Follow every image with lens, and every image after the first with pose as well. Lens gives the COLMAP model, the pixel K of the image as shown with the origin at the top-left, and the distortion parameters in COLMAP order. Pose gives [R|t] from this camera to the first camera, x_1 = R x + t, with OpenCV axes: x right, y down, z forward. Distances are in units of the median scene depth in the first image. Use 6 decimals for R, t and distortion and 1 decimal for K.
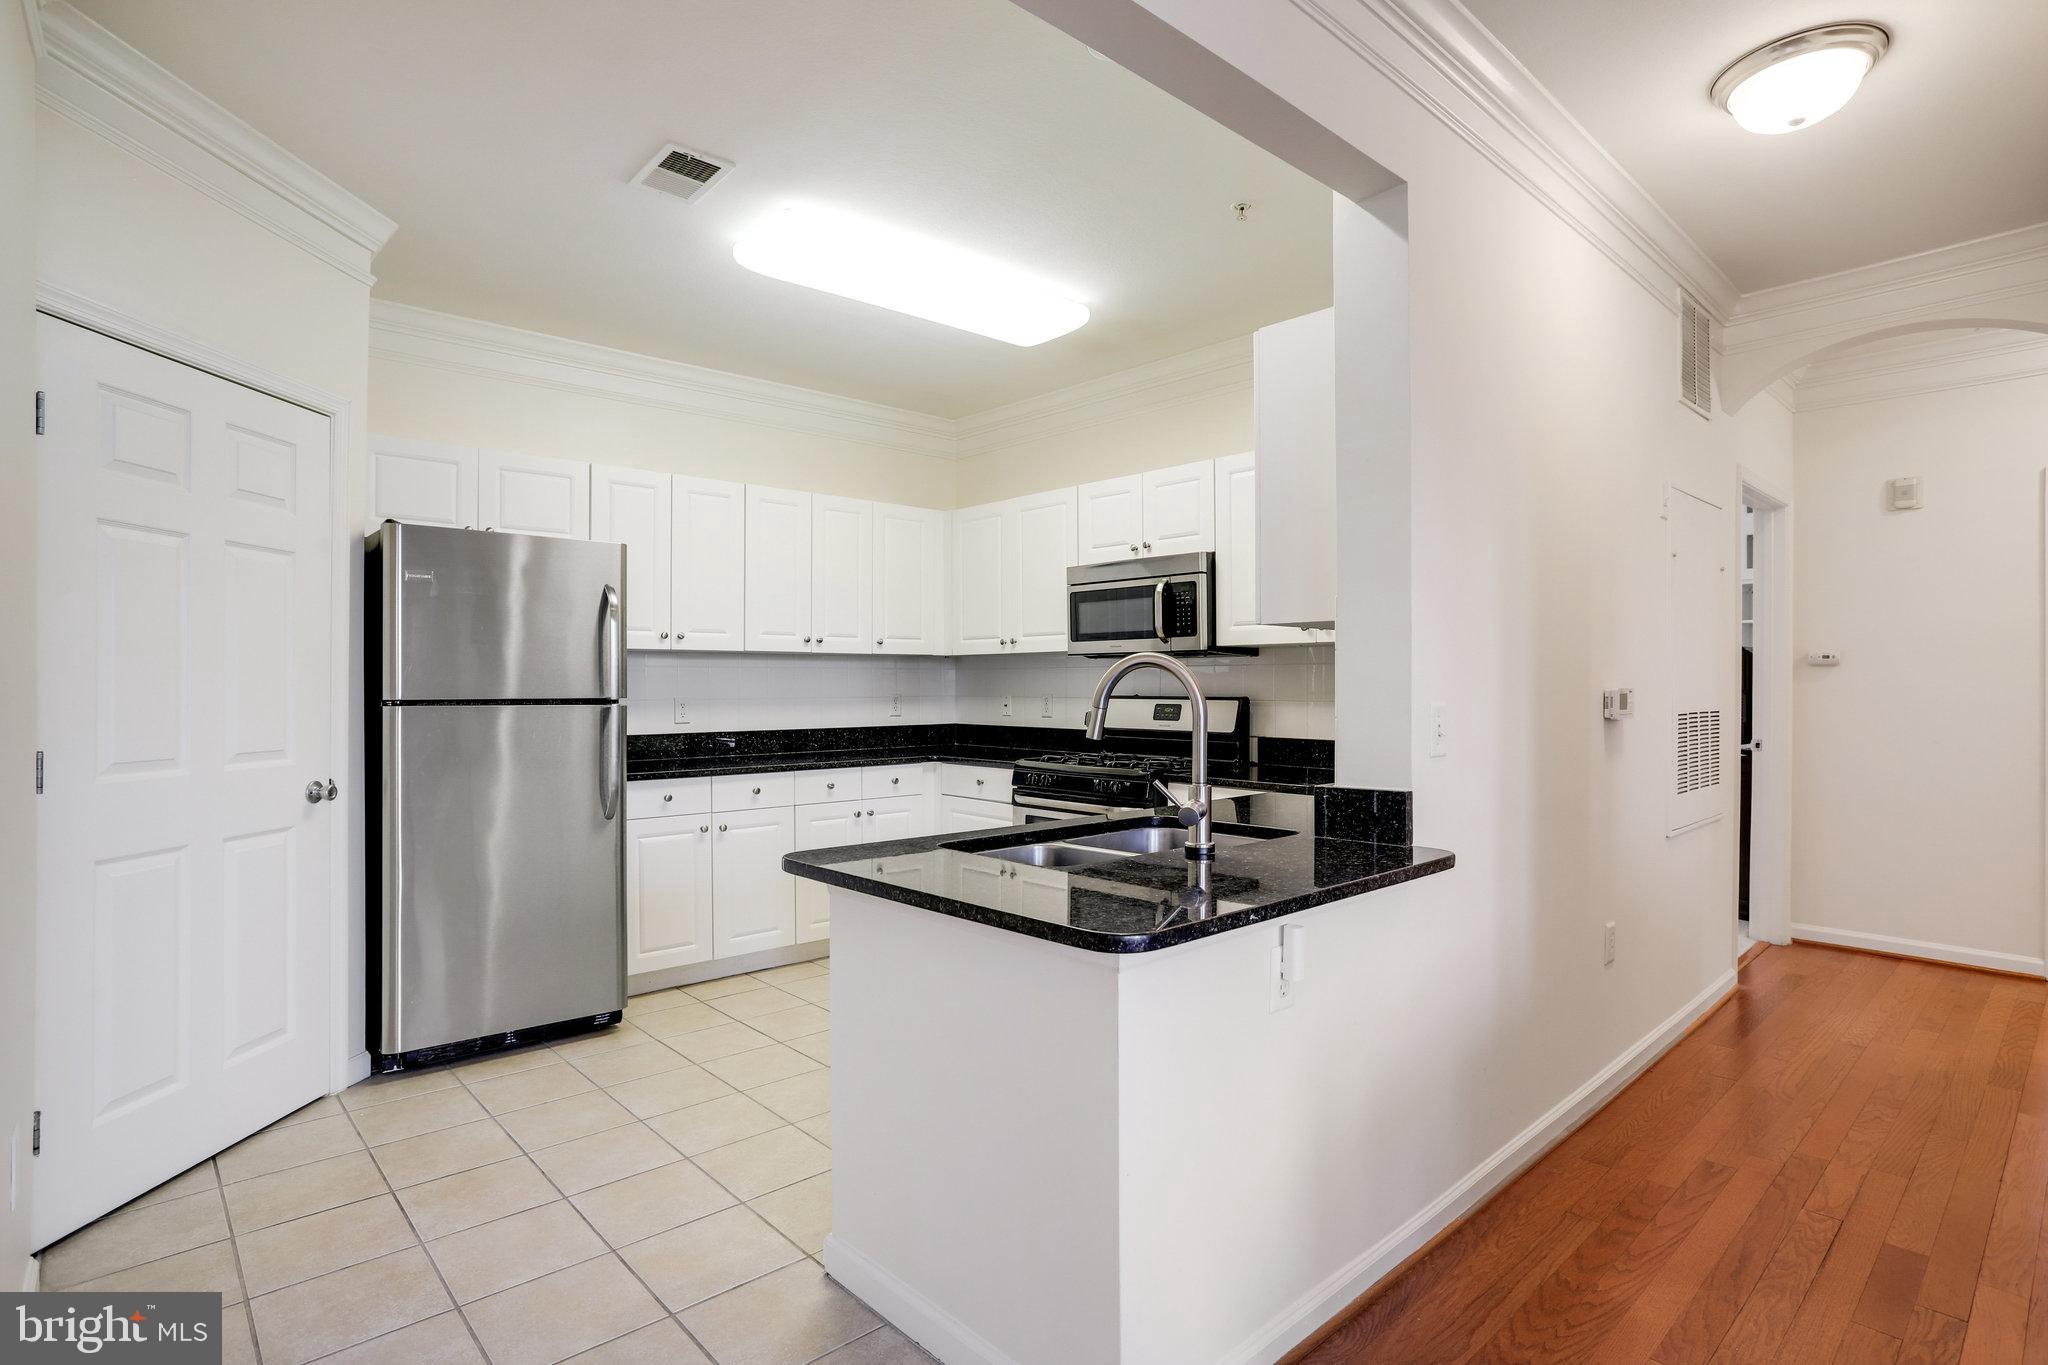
lens RADIAL K [[1004.9, 0, 1021.4], [0, 1004.9, 684.4], [0, 0, 1]] dist [-0.059392, 0.028571]
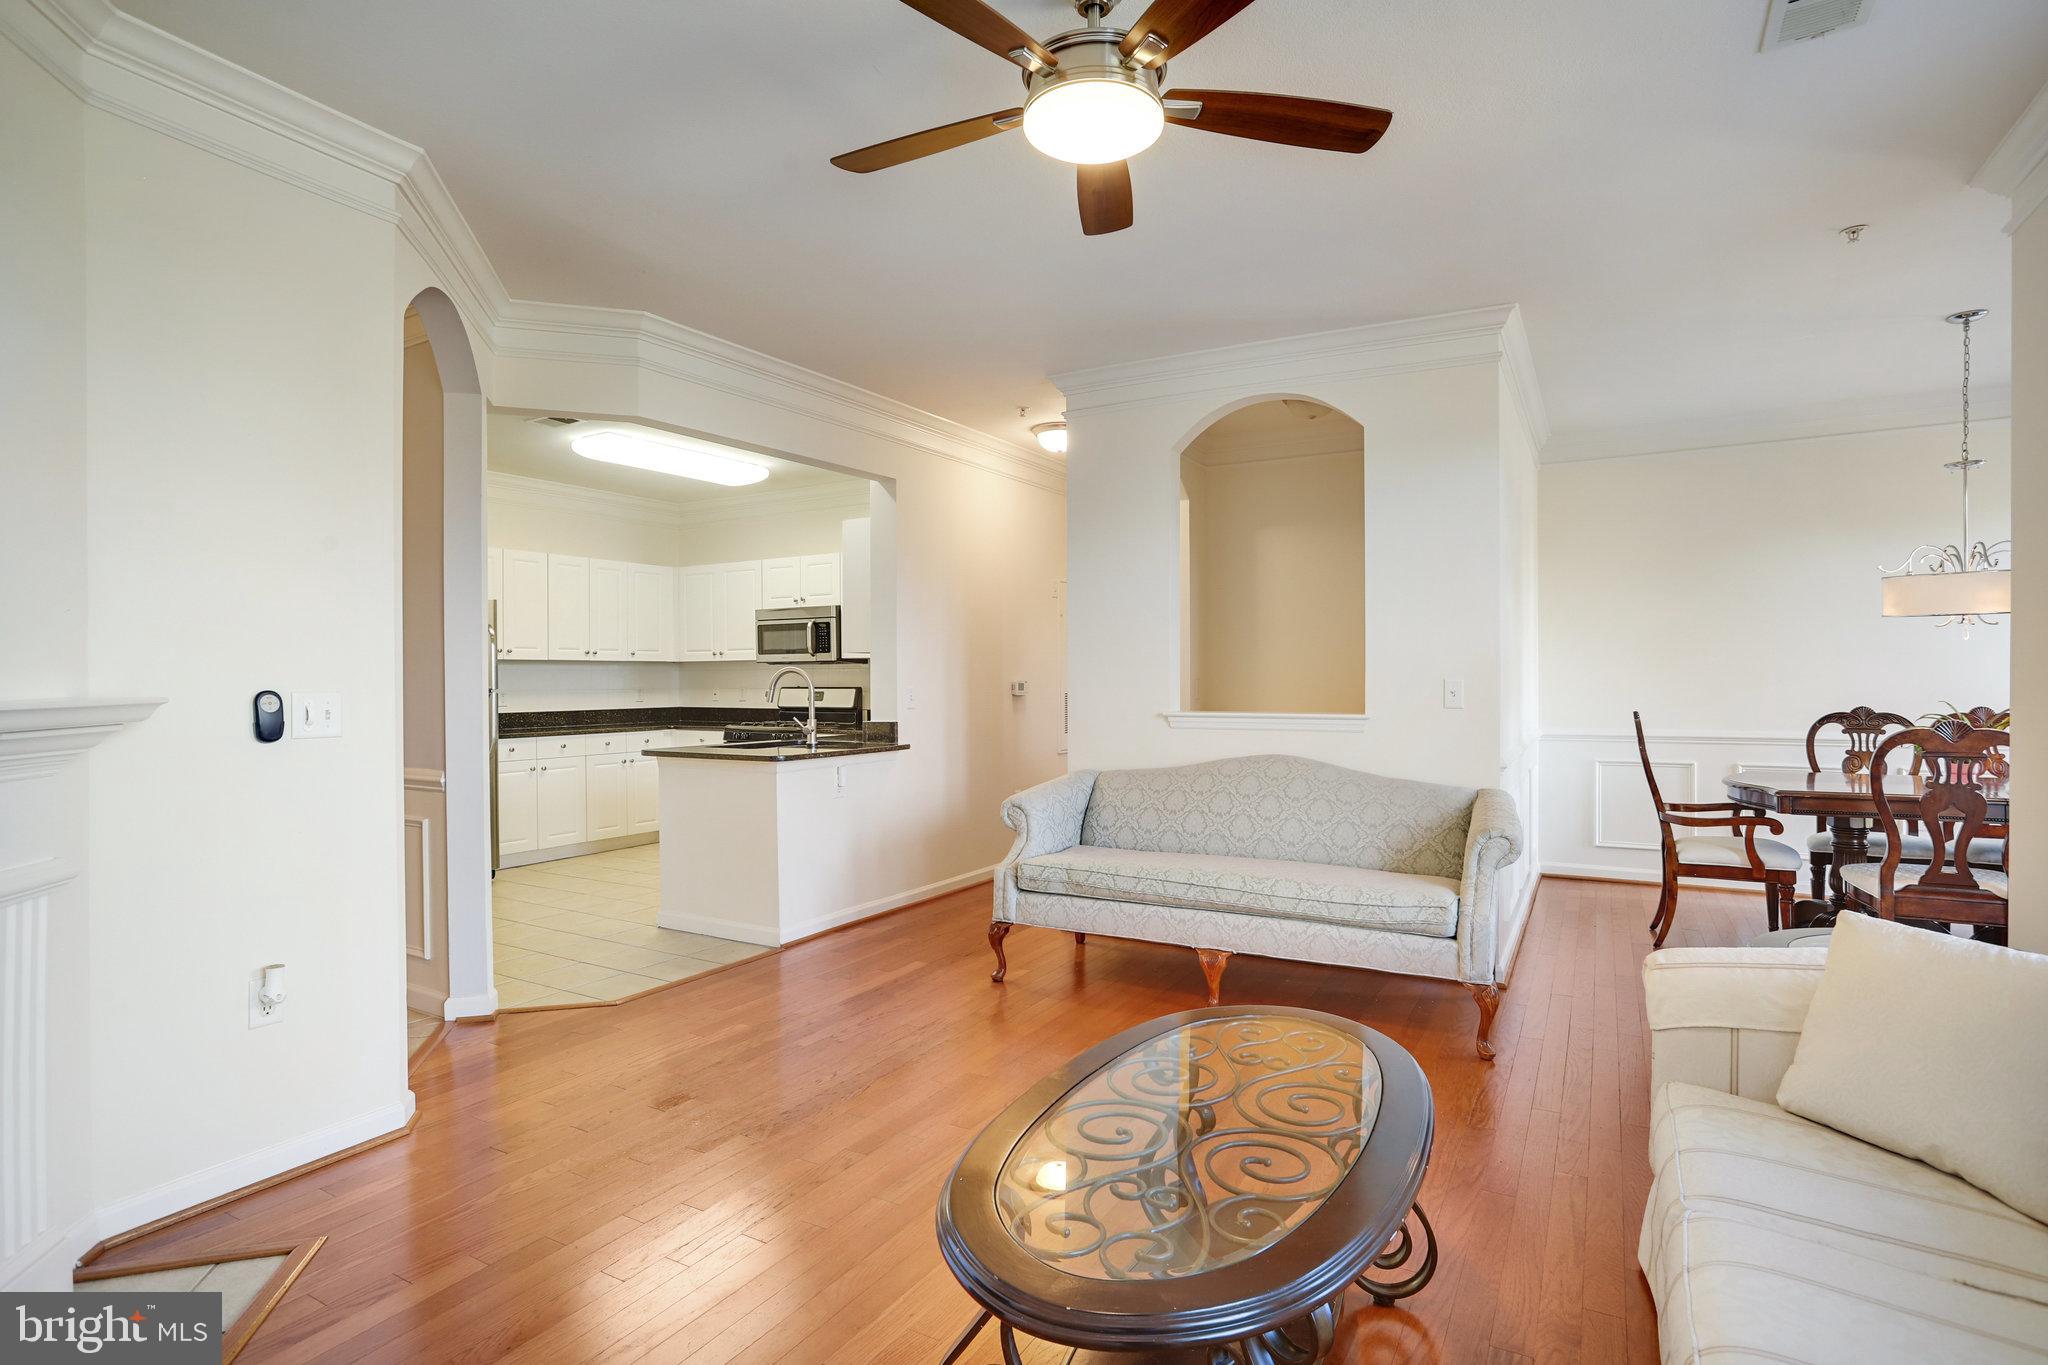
lens RADIAL K [[1034.3, 0, 1029.6], [0, 1034.3, 683.0], [0, 0, 1]] dist [-0.059866, 0.030469]
pose [[0.952352, -0.004932, 0.304960, -0.046945], [0.004130, 0.999986, 0.003277, 0.001094], [-0.304972, -0.001862, 0.952360, -0.829906]]
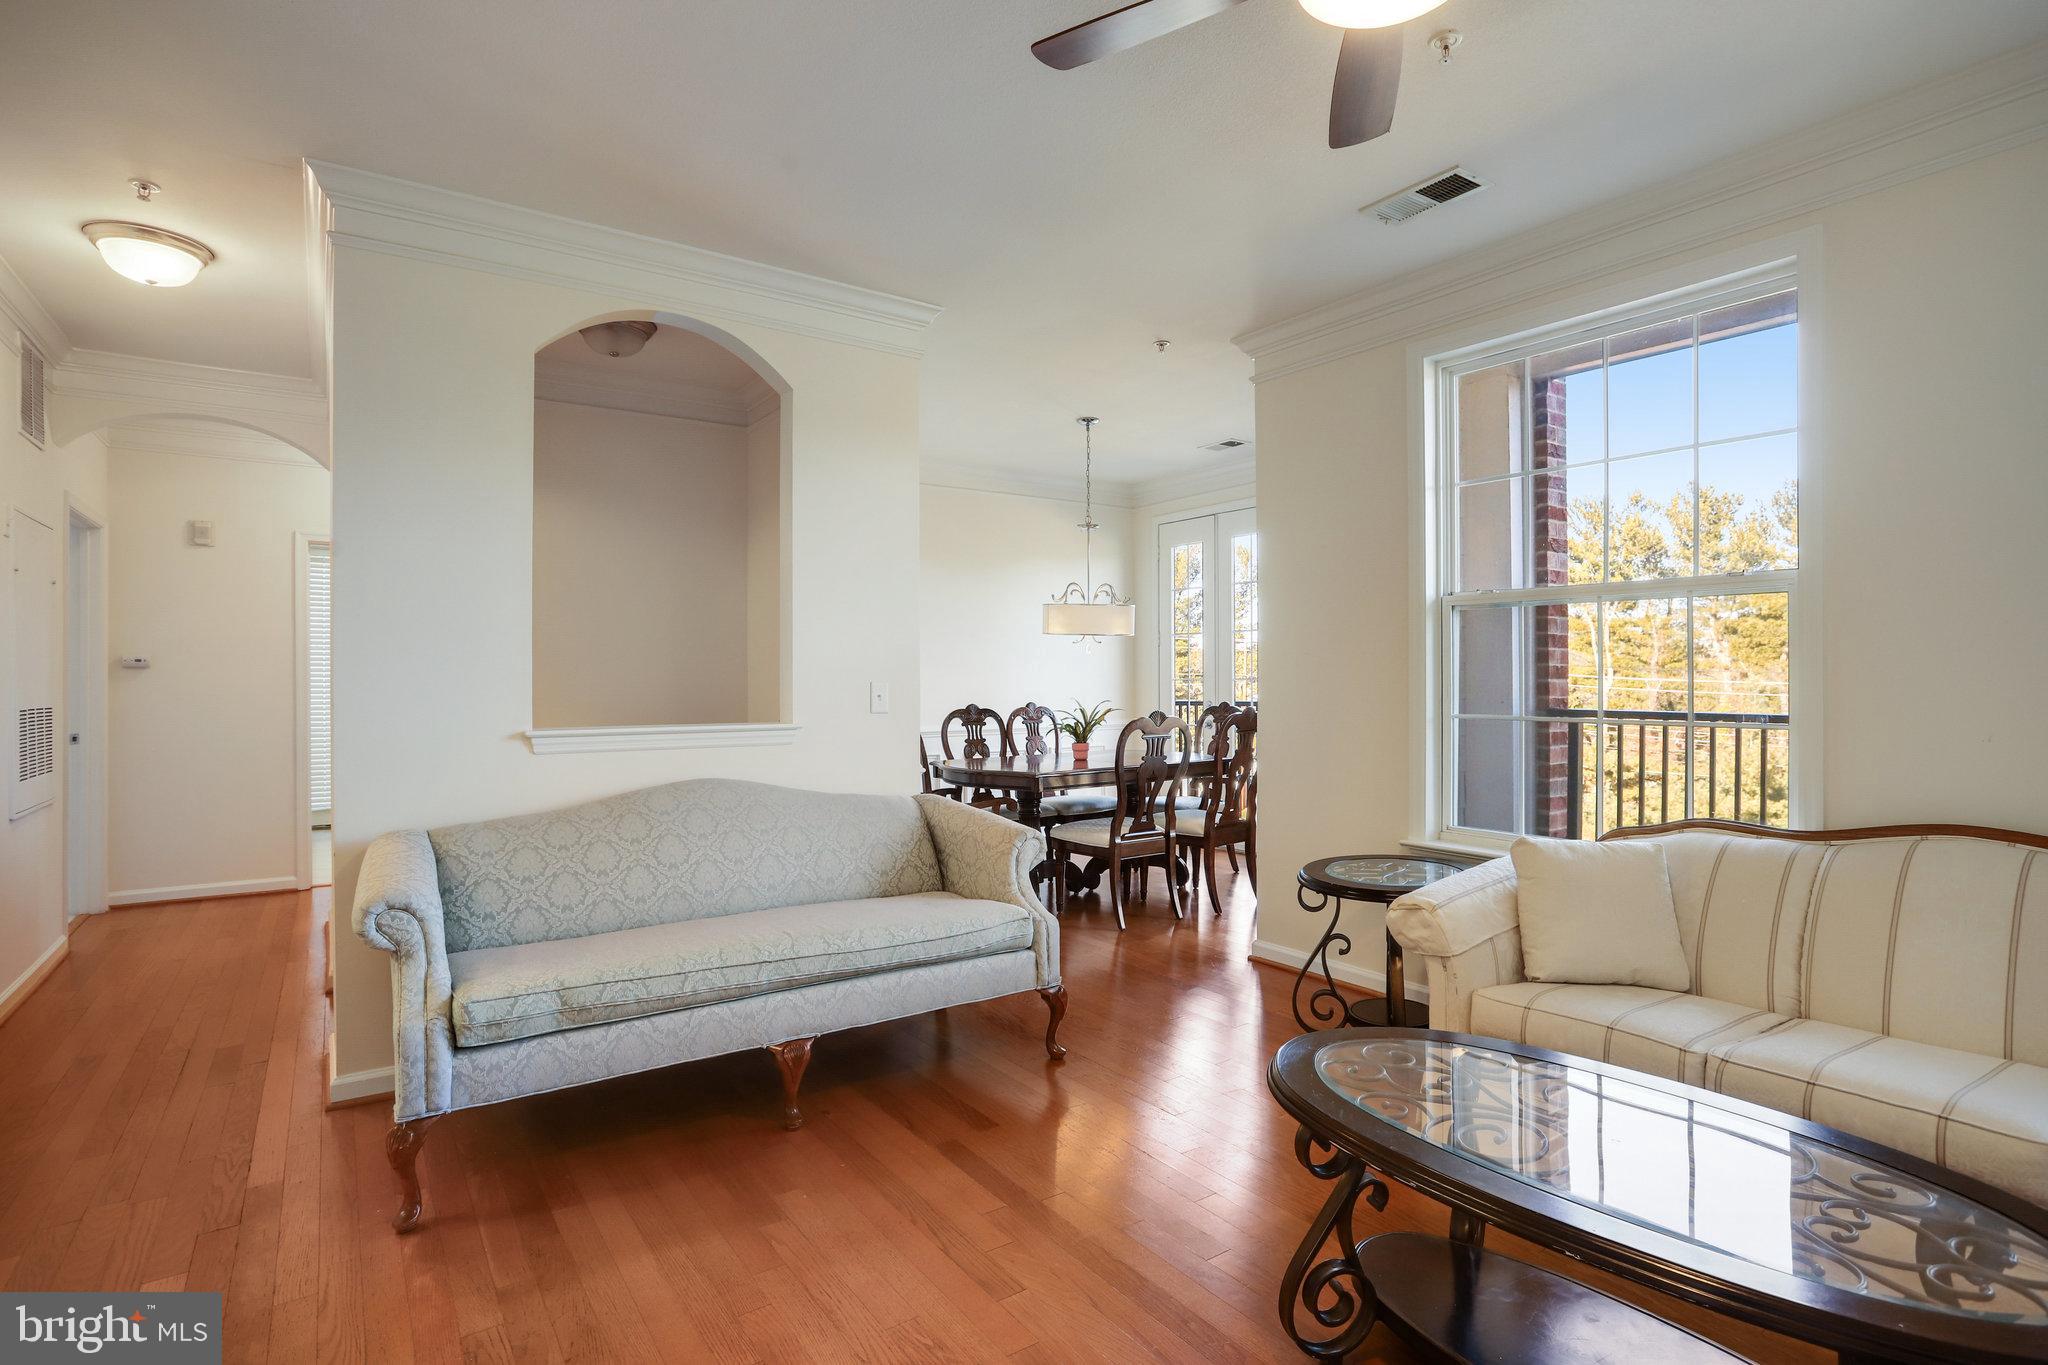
lens RADIAL K [[1034.3, 0, 1029.6], [0, 1034.3, 683.0], [0, 0, 1]] dist [-0.059866, 0.030469]
pose [[0.124689, -0.003535, 0.992190, -0.274446], [0.005140, 0.999983, 0.002917, 0.001348], [-0.992183, 0.004736, 0.124705, -0.245317]]
